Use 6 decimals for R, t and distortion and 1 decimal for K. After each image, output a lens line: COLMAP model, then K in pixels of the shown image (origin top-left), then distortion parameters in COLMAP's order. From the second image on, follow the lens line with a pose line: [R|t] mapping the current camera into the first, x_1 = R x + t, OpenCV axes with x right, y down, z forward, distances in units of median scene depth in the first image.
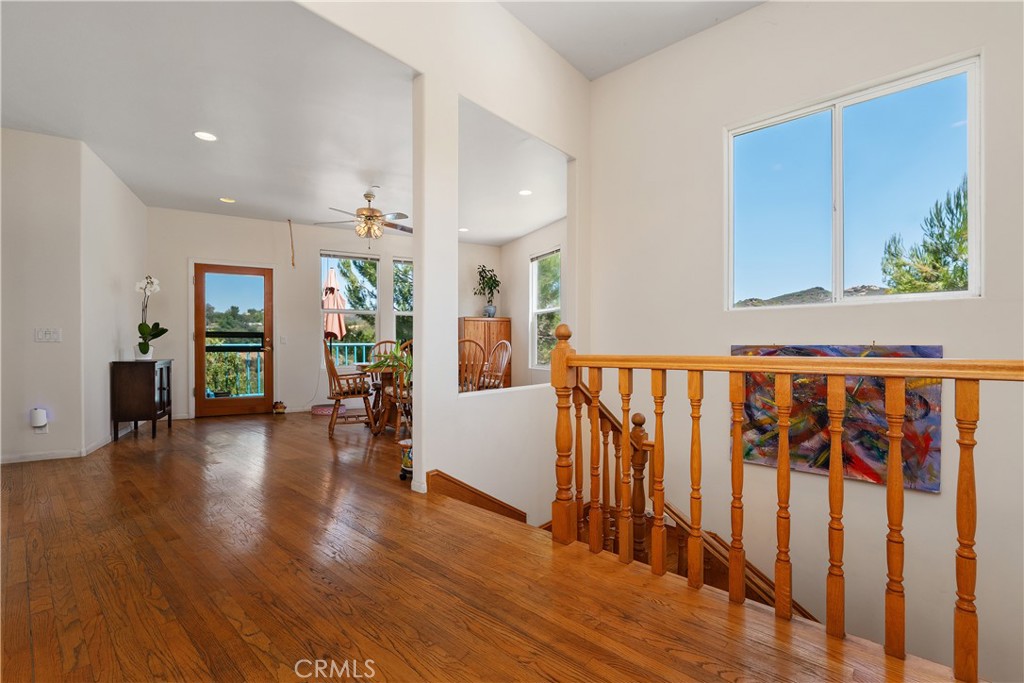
lens RADIAL K [[437.5, 0, 514.1], [0, 437.5, 348.5], [0, 0, 1]] dist [0.000821, 0.000051]
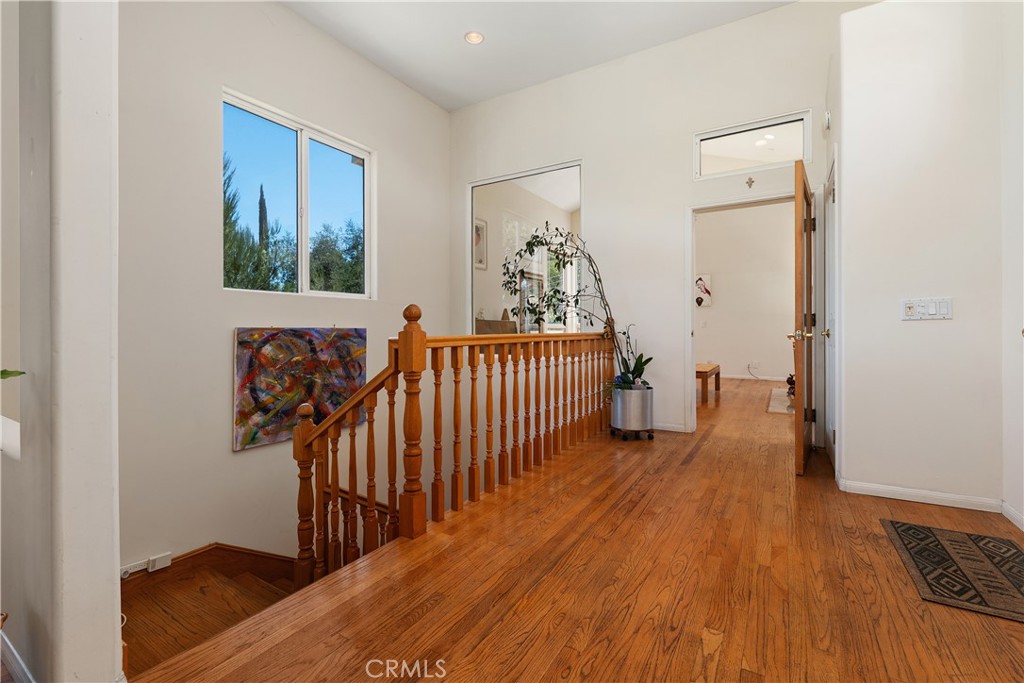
lens RADIAL K [[437.5, 0, 513.5], [0, 437.5, 331.4], [0, 0, 1]] dist [0.000821, 0.000051]
pose [[-0.164948, -0.002012, 0.986300, -0.573055], [0.004091, 0.999988, 0.002724, 0.001523], [-0.986294, 0.004484, -0.164938, 0.637880]]
